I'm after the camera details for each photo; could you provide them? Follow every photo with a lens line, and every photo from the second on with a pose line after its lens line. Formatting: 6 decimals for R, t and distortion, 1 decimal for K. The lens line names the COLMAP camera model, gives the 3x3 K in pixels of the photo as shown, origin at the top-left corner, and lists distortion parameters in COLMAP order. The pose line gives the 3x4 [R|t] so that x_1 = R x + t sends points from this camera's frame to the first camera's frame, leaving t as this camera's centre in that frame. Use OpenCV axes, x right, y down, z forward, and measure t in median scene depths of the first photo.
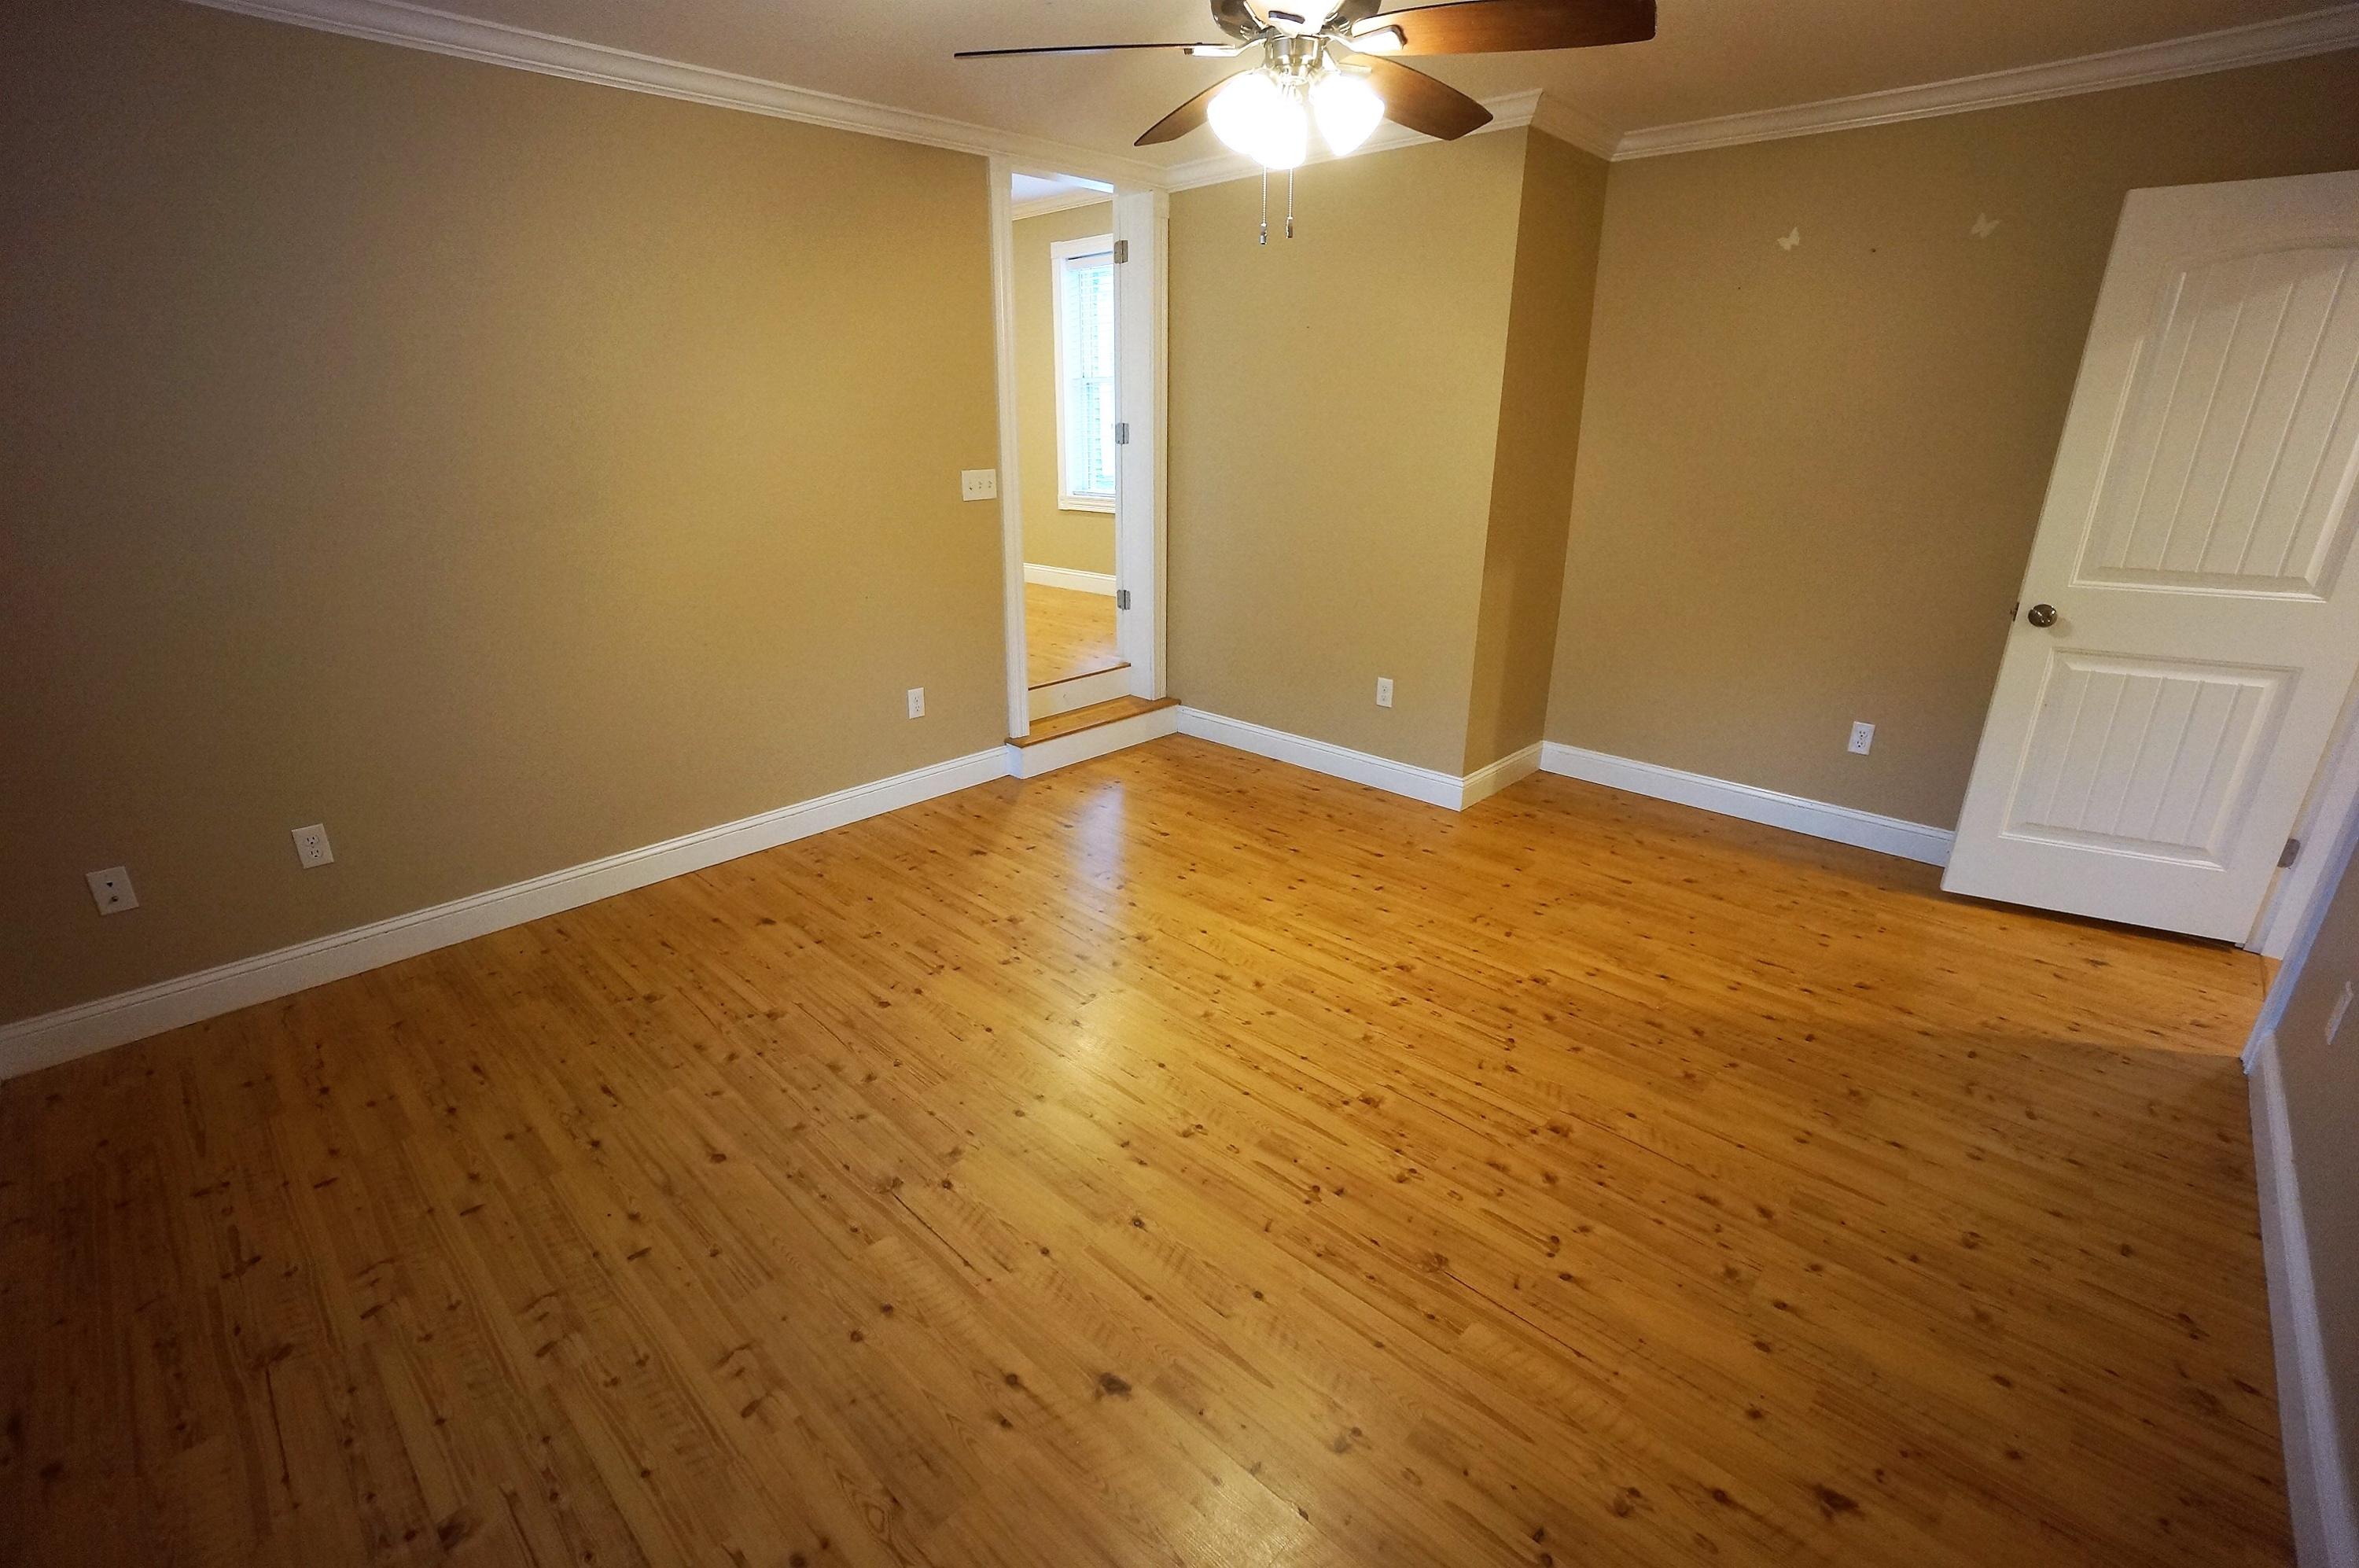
lens RADIAL K [[1042.0, 0, 1166.4], [0, 1042.0, 779.5], [0, 0, 1]] dist [-0.064241, 0.023896]
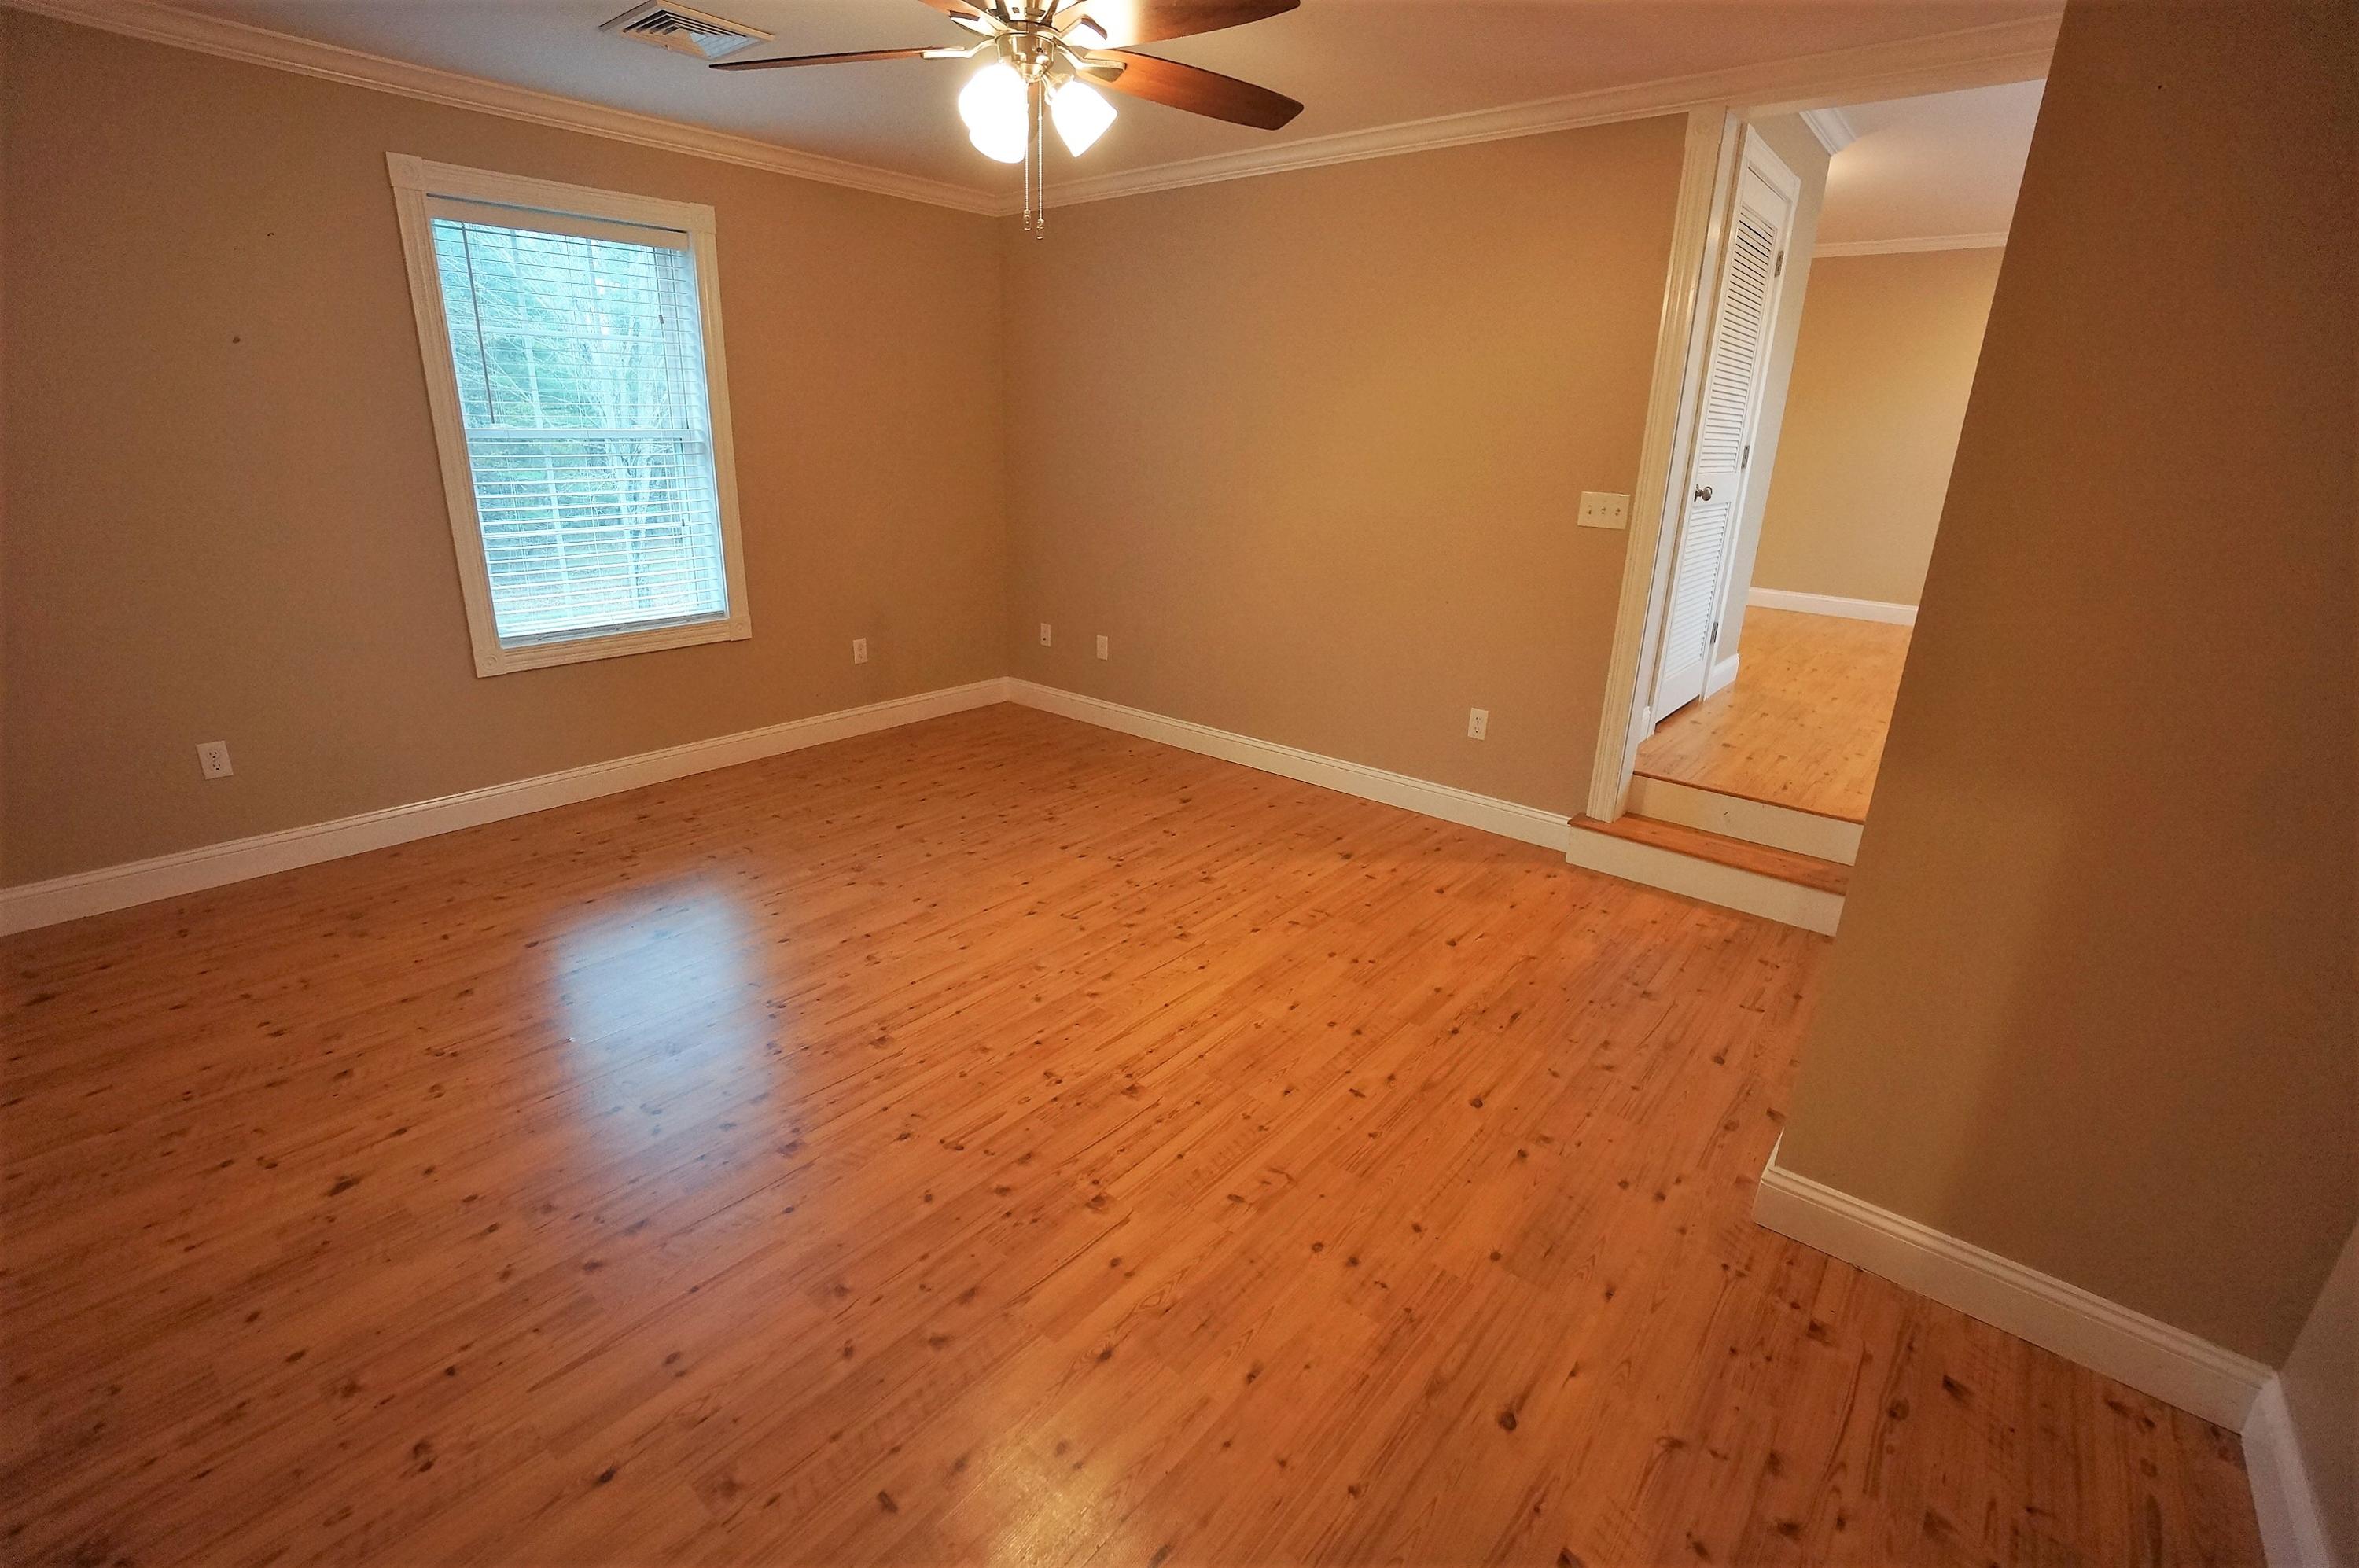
lens RADIAL K [[1002.1, 0, 1148.8], [0, 1002.1, 794.5], [0, 0, 1]] dist [-0.053903, 0.020913]
pose [[0.063372, 0.350306, -0.934489, 0.840919], [-0.354280, 0.883281, 0.307085, -0.257165], [0.932990, 0.311610, 0.180082, 0.761771]]
